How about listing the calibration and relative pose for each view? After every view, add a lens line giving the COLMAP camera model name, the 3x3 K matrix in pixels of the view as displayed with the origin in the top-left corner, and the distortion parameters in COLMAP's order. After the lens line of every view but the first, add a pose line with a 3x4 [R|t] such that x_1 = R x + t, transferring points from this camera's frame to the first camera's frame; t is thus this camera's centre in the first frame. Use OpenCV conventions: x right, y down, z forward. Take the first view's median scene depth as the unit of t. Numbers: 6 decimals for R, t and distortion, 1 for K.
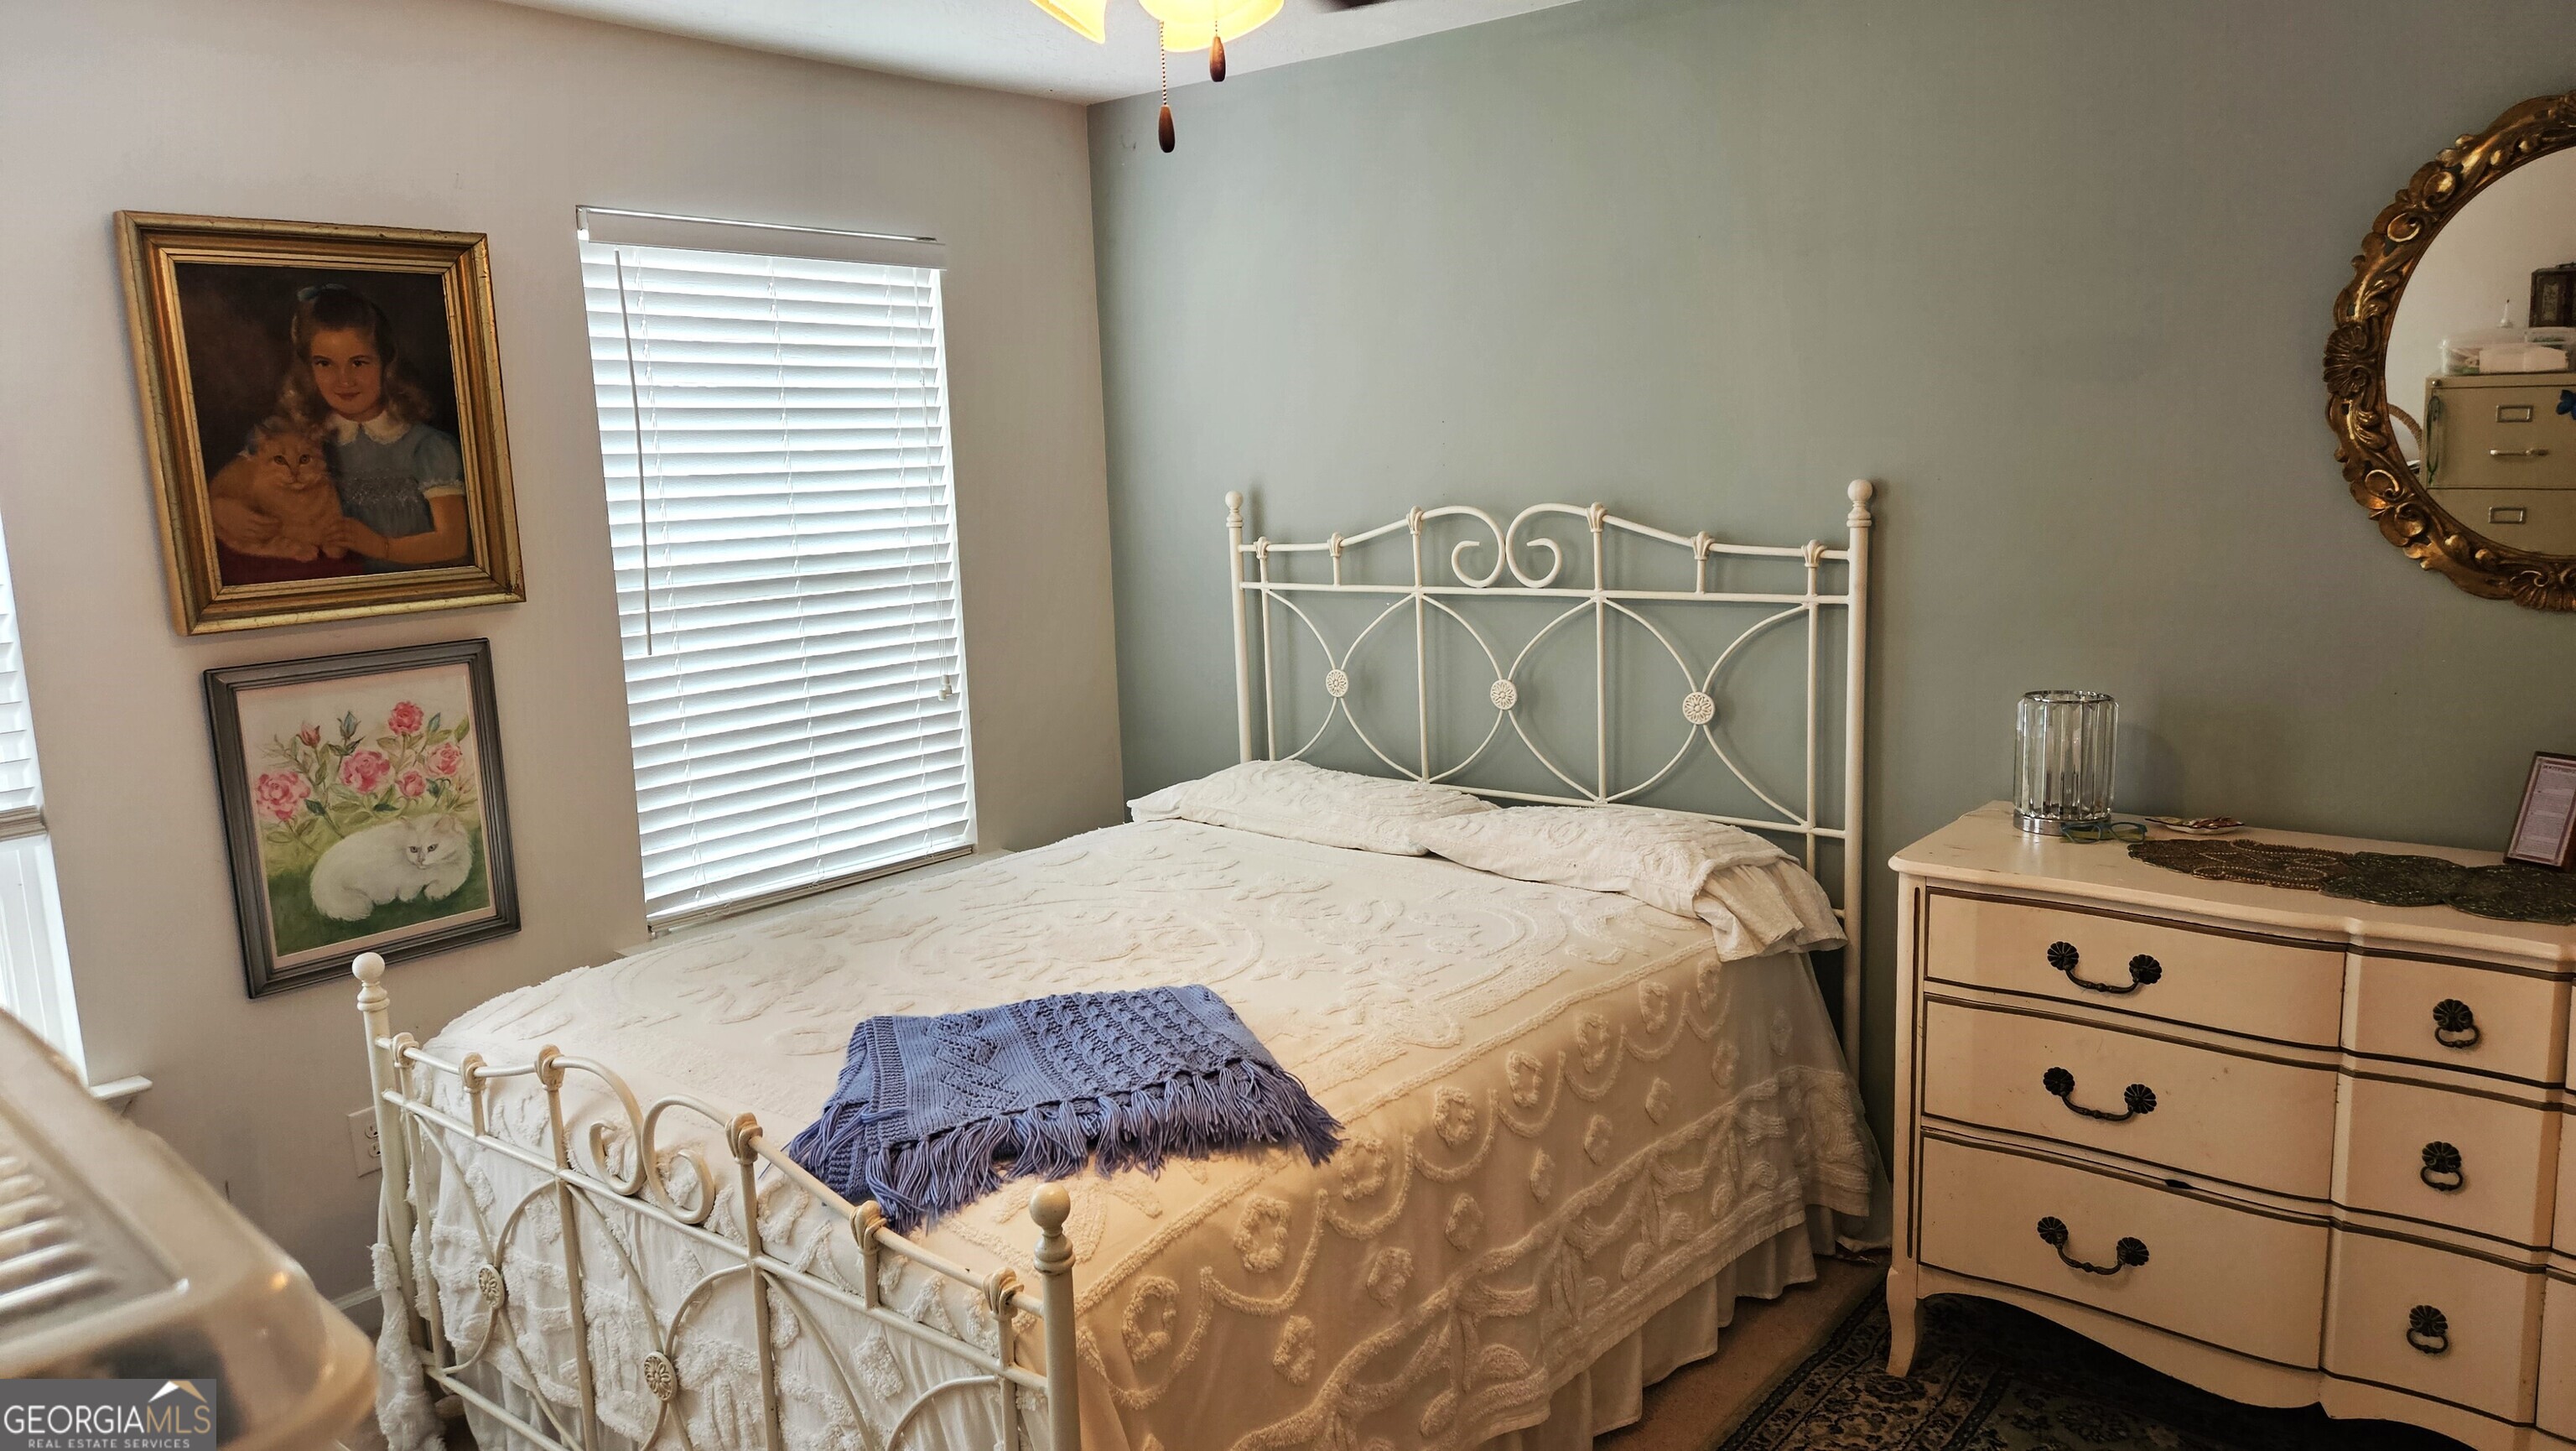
lens RADIAL K [[1711.5, 0, 1299.5], [0, 1711.5, 728.2], [0, 0, 1]] dist [0.078353, -0.073781]
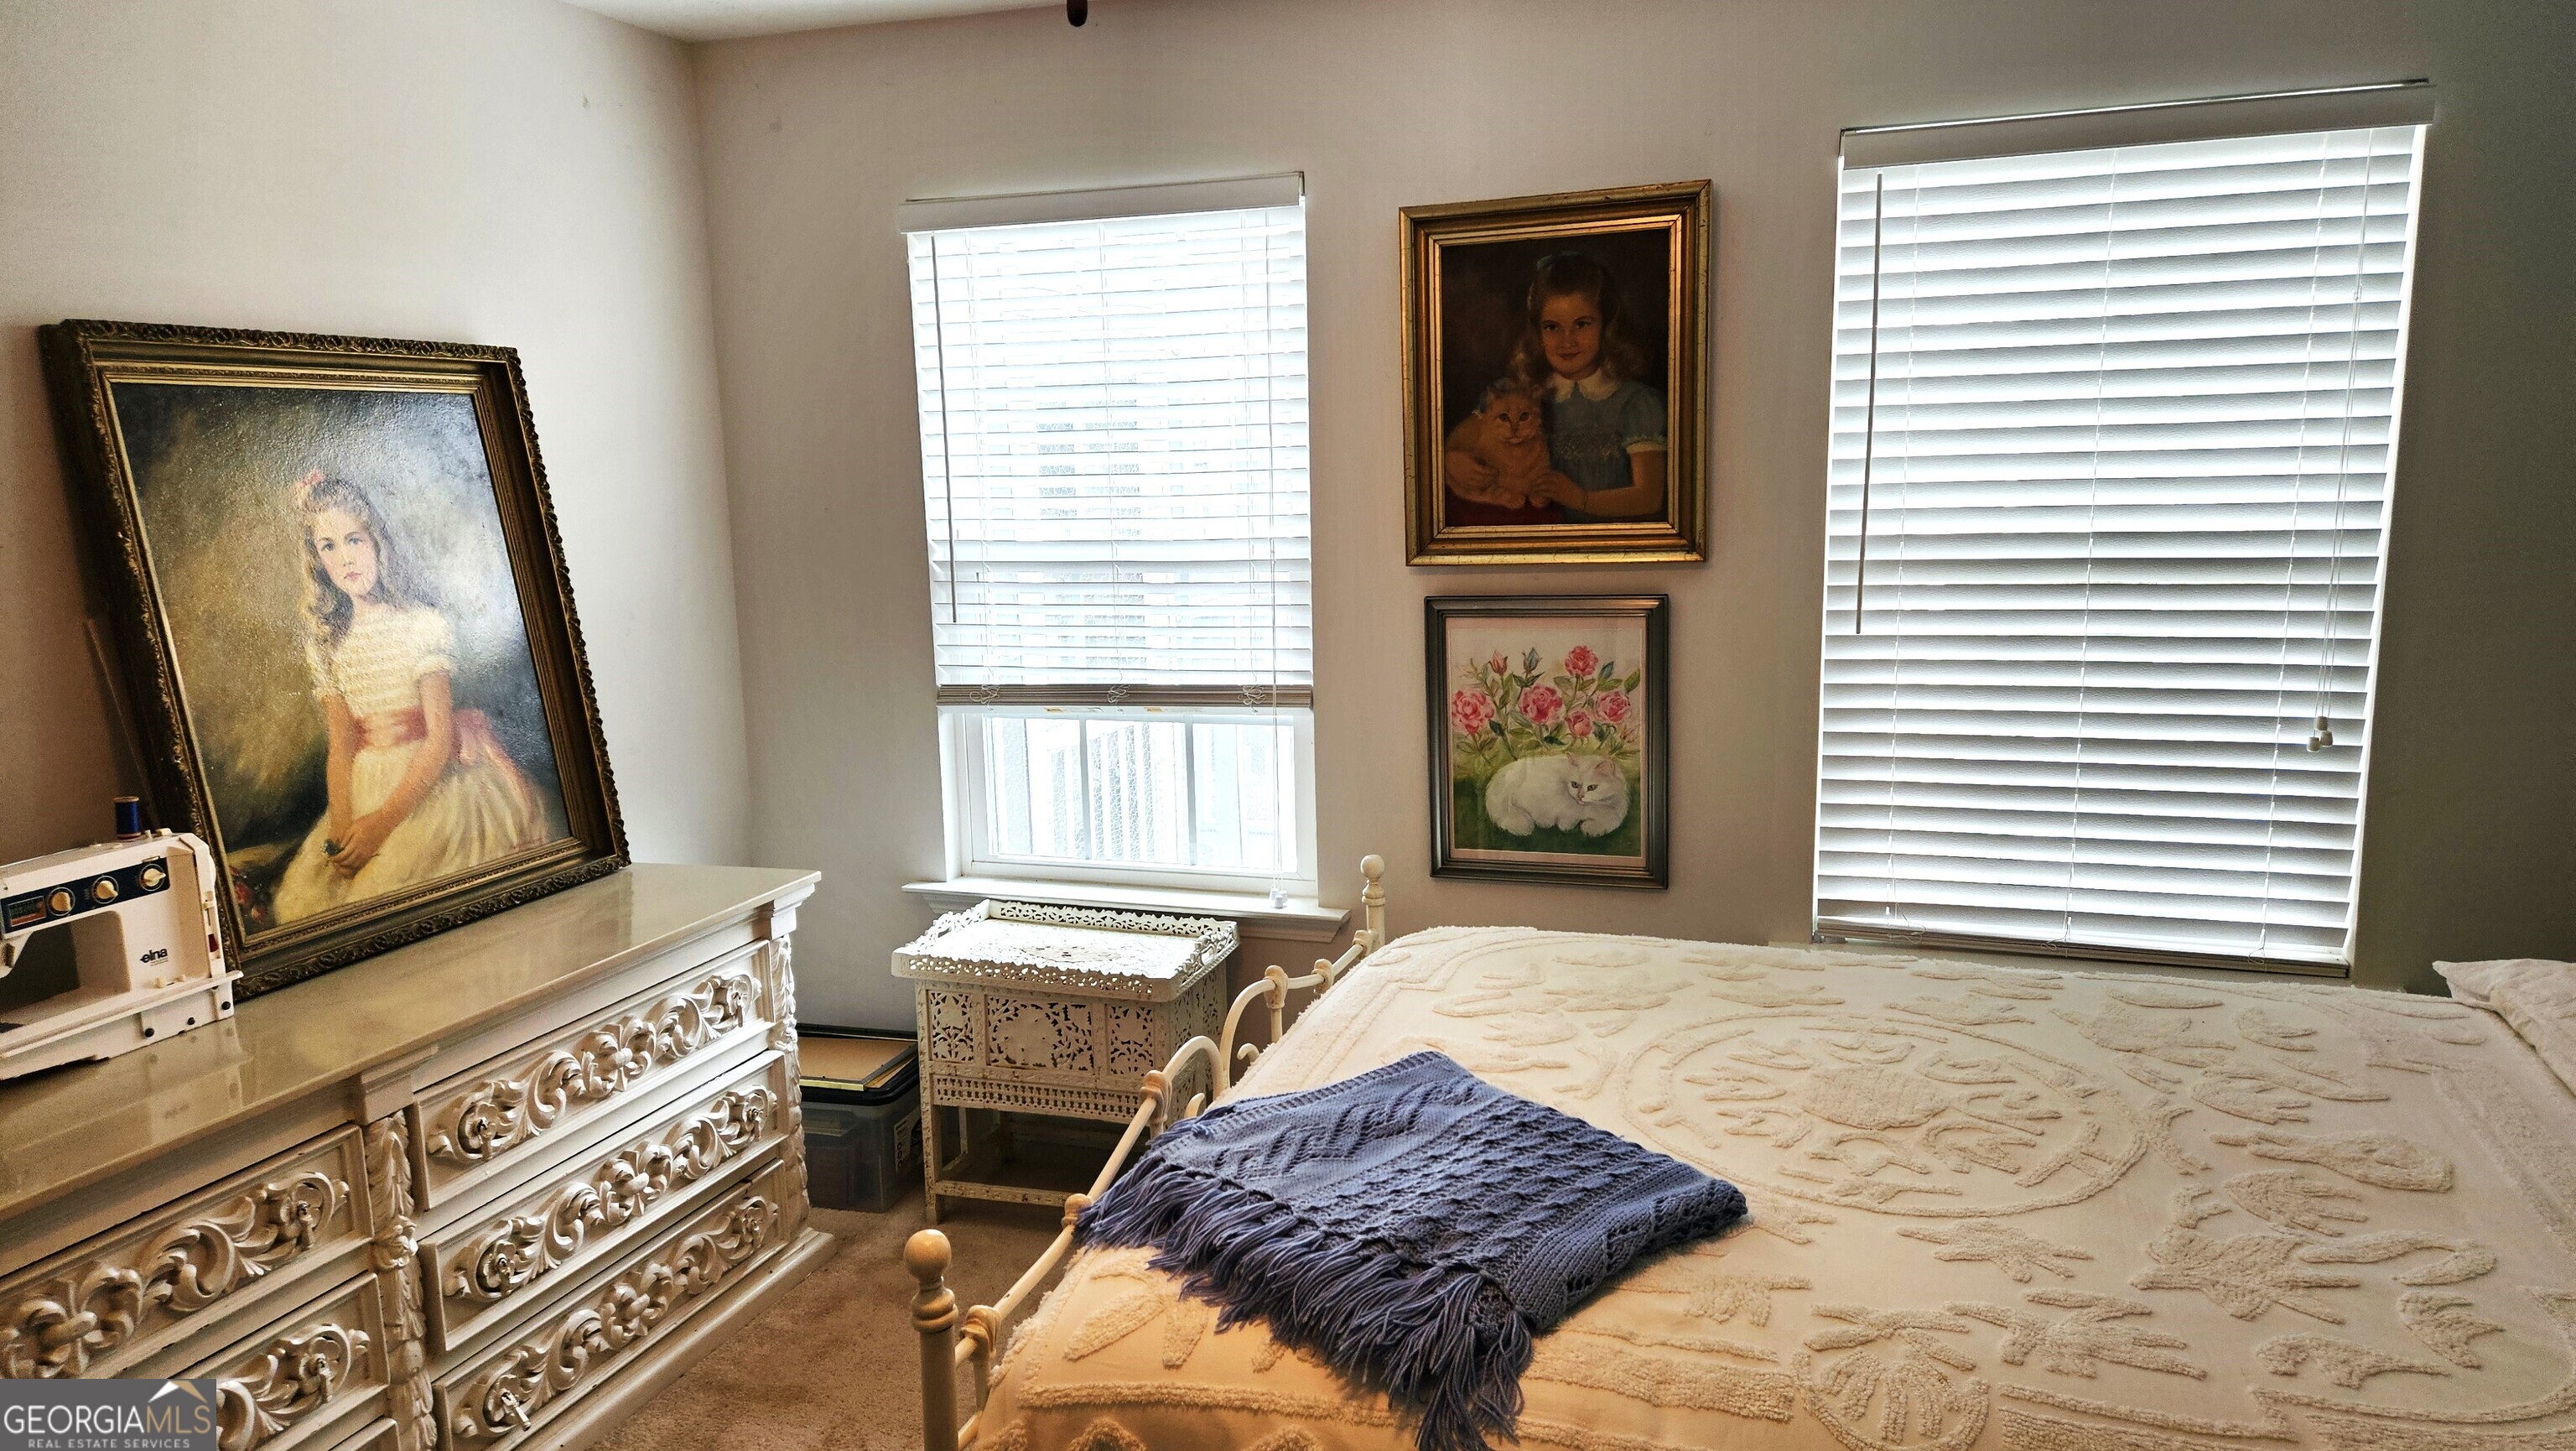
lens RADIAL K [[1711.5, 0, 1287.1], [0, 1711.5, 737.1], [0, 0, 1]] dist [0.078353, -0.073781]
pose [[0.345569, 0.179772, -0.921013, 0.402554], [-0.141081, 0.980276, 0.138405, -0.081584], [0.927728, 0.082109, 0.364115, 0.464078]]
